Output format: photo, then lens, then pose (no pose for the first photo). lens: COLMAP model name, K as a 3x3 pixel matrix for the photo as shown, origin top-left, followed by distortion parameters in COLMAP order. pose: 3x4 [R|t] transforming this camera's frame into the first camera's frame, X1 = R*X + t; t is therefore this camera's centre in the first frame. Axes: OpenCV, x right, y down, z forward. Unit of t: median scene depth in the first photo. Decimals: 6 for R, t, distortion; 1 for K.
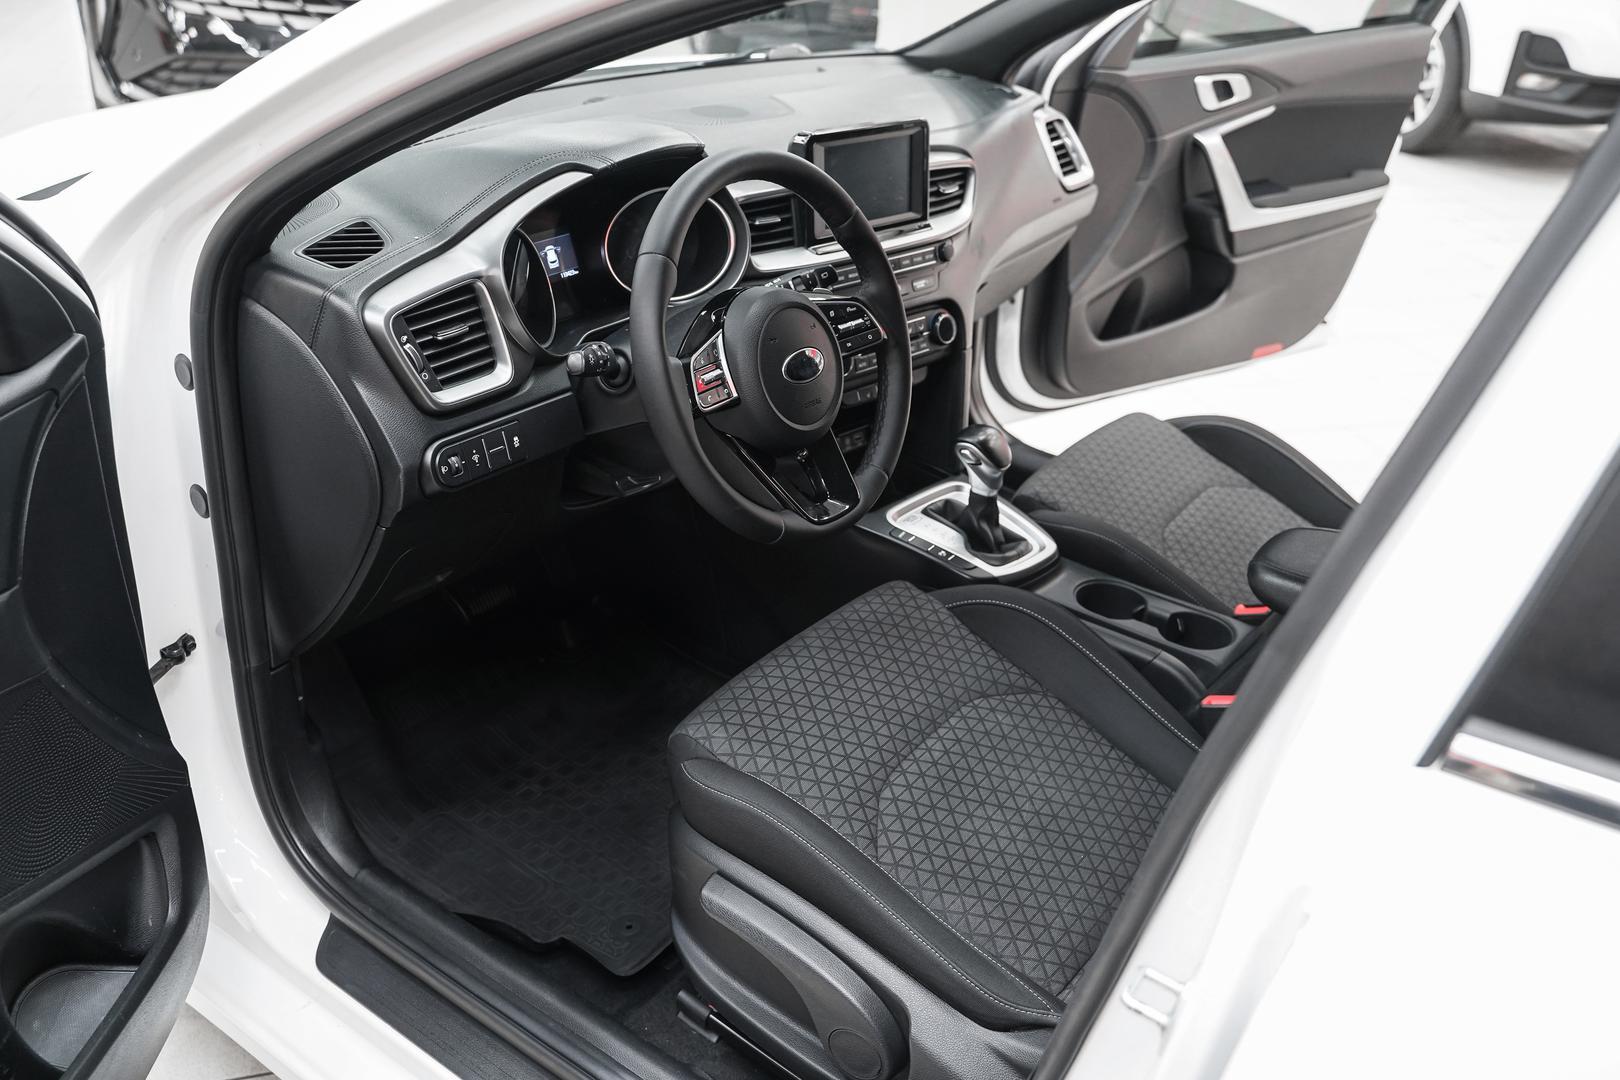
lens RADIAL K [[1259.5, 0, 807.3], [0, 1259.5, 538.3], [0, 0, 1]] dist [-0.023576, 0.007179]
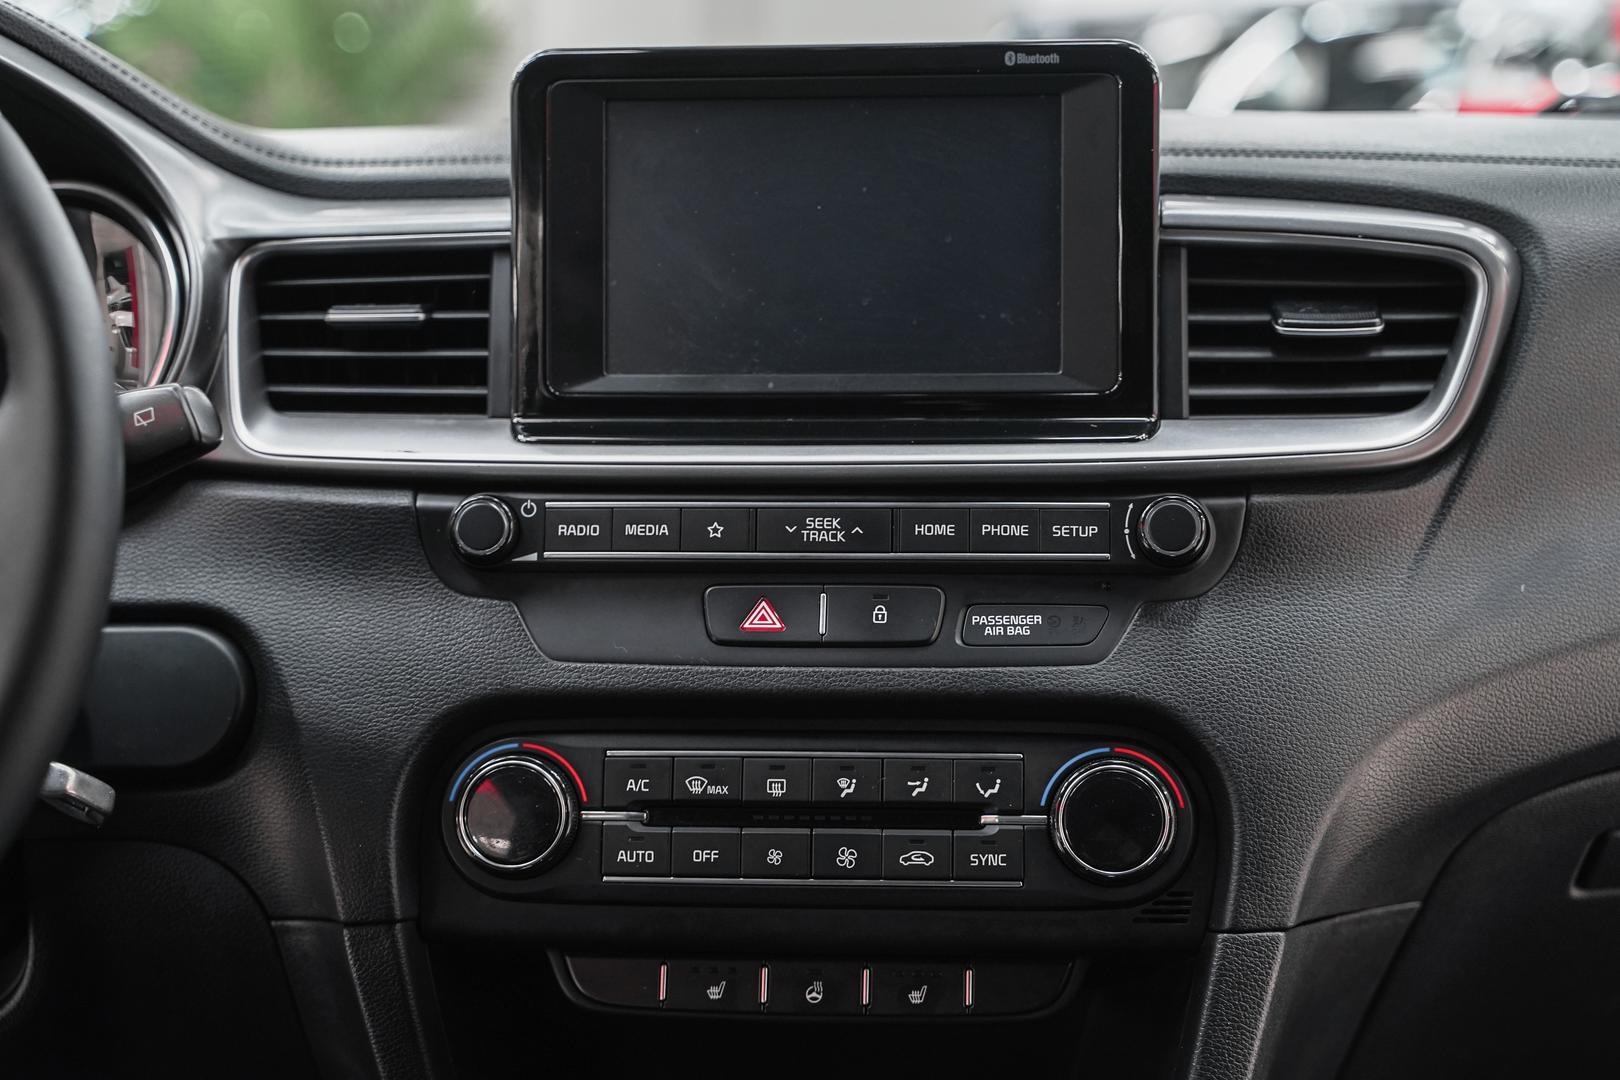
lens RADIAL K [[2496.8, 0, 840.9], [0, 2496.8, 589.8], [0, 0, 1]] dist [0.009523, 0.000000]
pose [[0.641257, 0.056908, -0.765213, 0.492785], [-0.324134, 0.923993, -0.202912, -0.099524], [0.695504, 0.378151, 0.610963, 0.699111]]
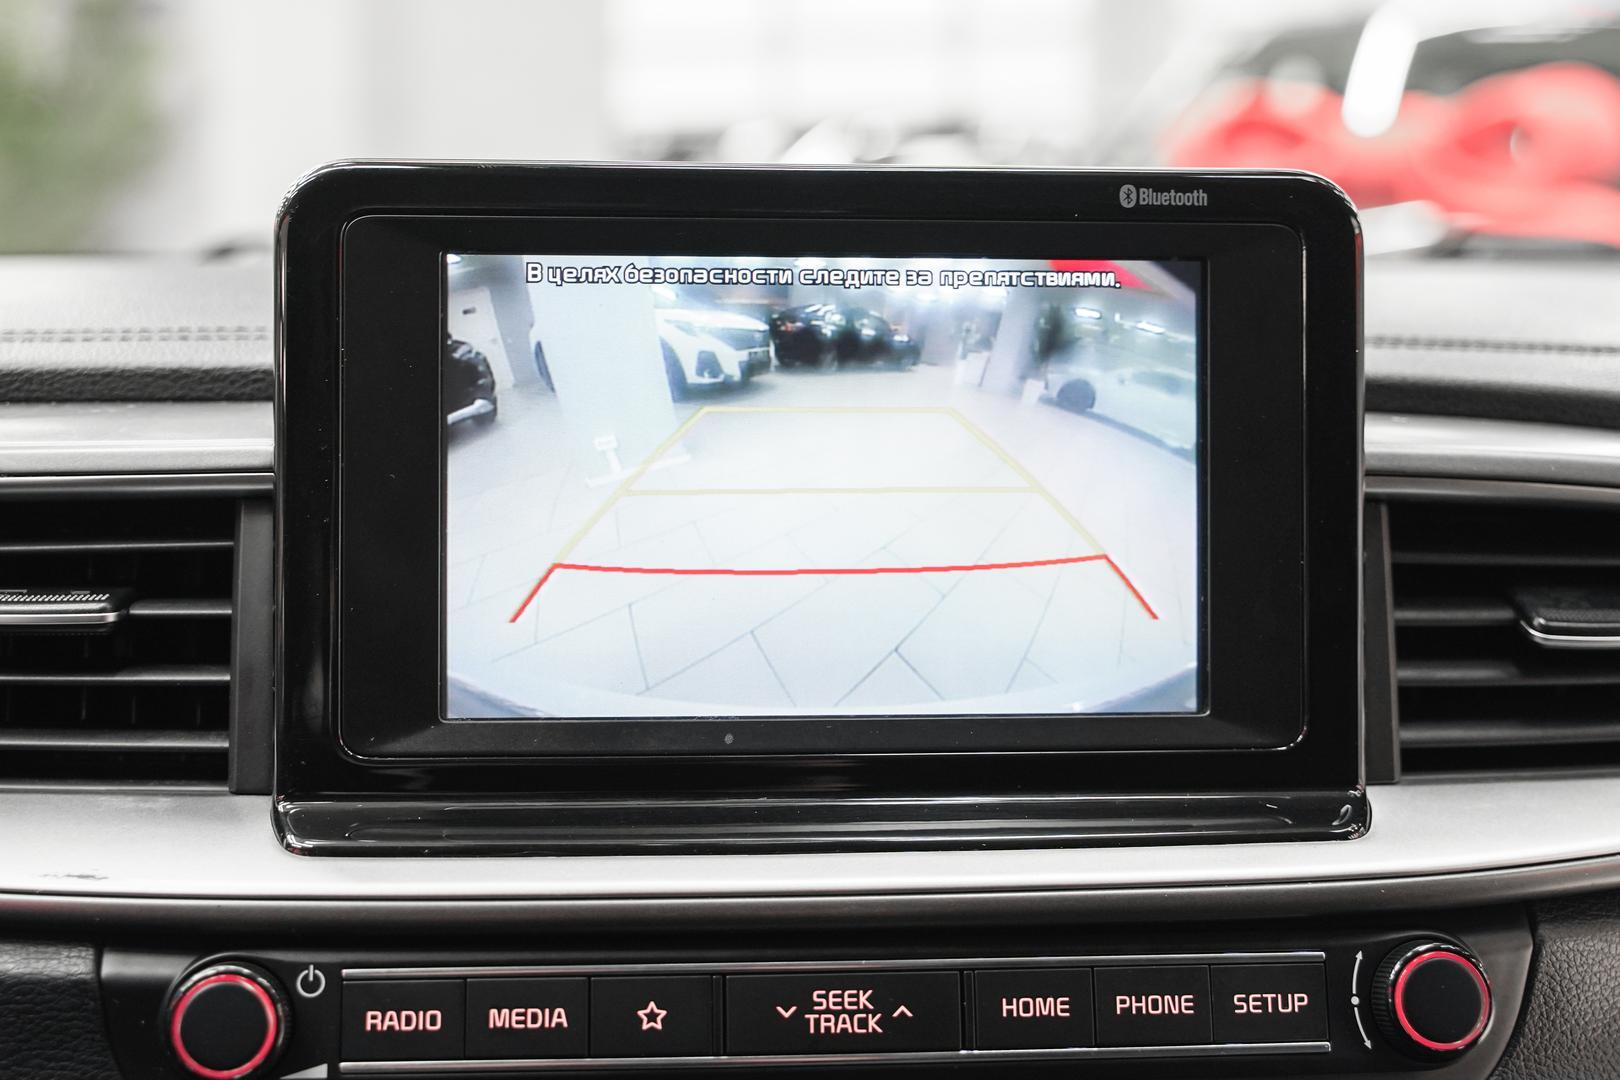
lens RADIAL K [[2042.4, 0, 807.9], [0, 2042.4, 534.4], [0, 0, 1]] dist [-0.012761, 0.000000]
pose [[0.756930, 0.034810, -0.652569, 0.229519], [-0.280218, 0.919407, -0.275988, -0.205680], [0.590369, 0.391764, 0.705680, 0.820806]]
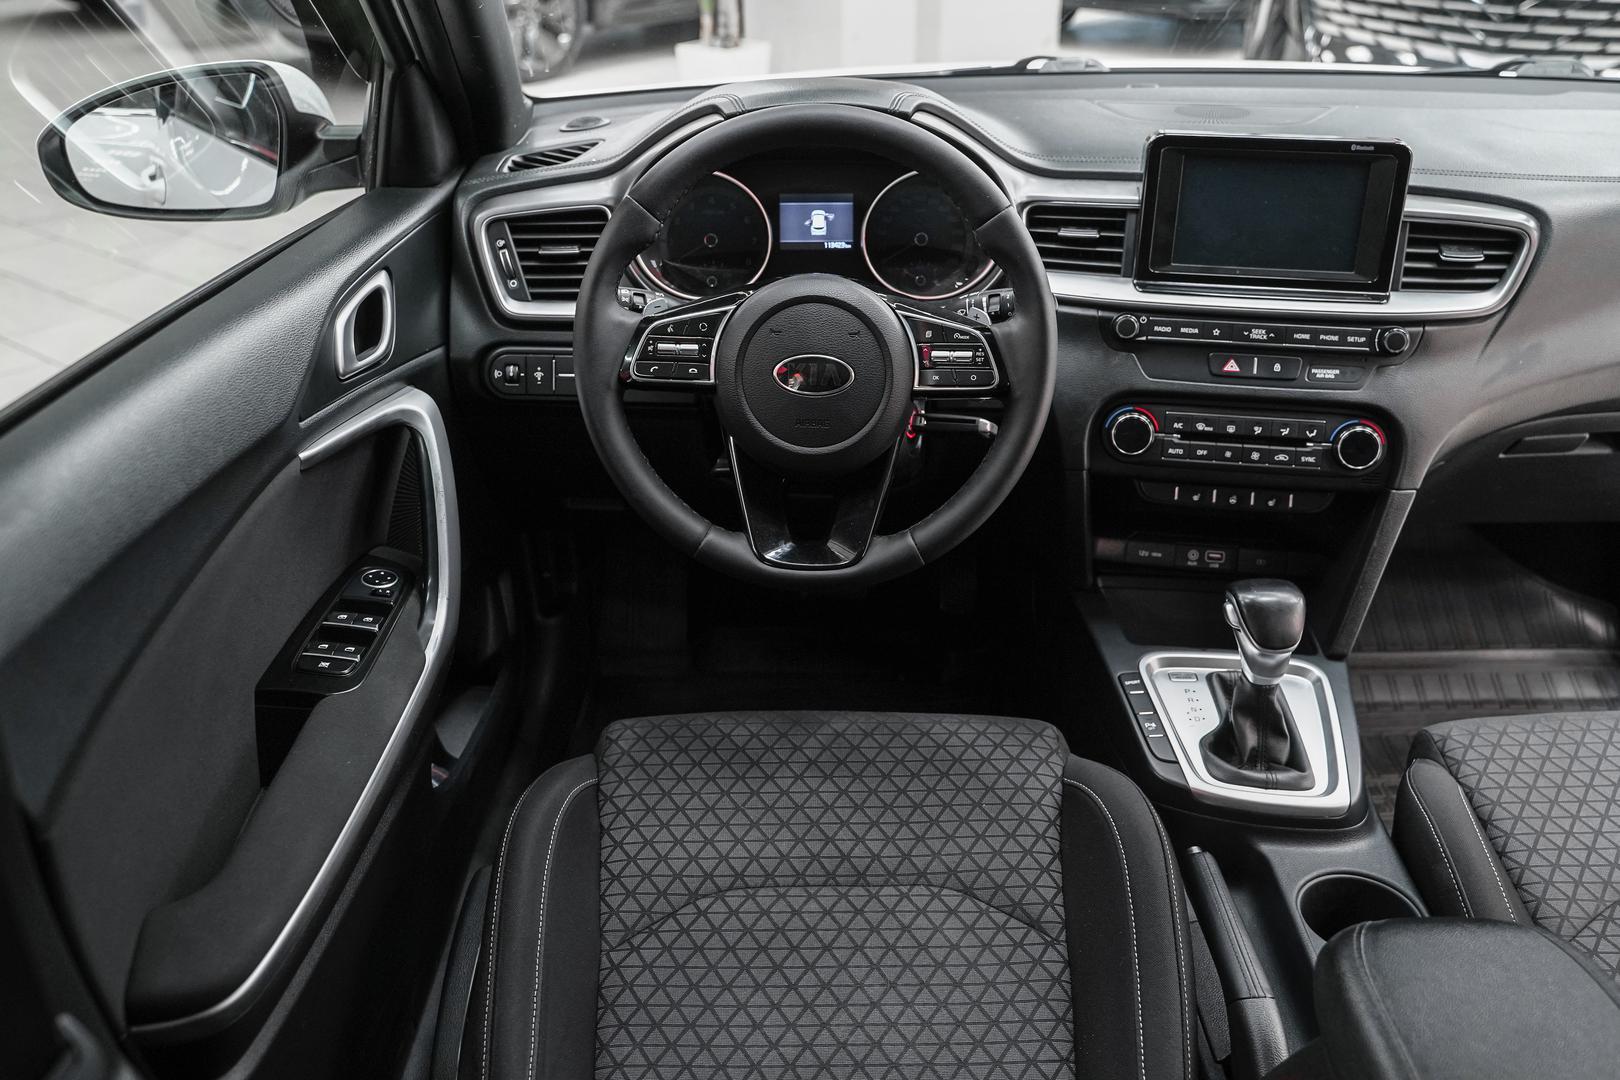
lens RADIAL K [[1352.8, 0, 807.2], [0, 1352.8, 534.8], [0, 0, 1]] dist [-0.019044, 0.010535]
pose [[0.585428, 0.330852, -0.740142, 0.536640], [-0.357168, 0.924823, 0.130898, -0.122784], [0.727808, 0.187724, 0.659587, 0.336248]]
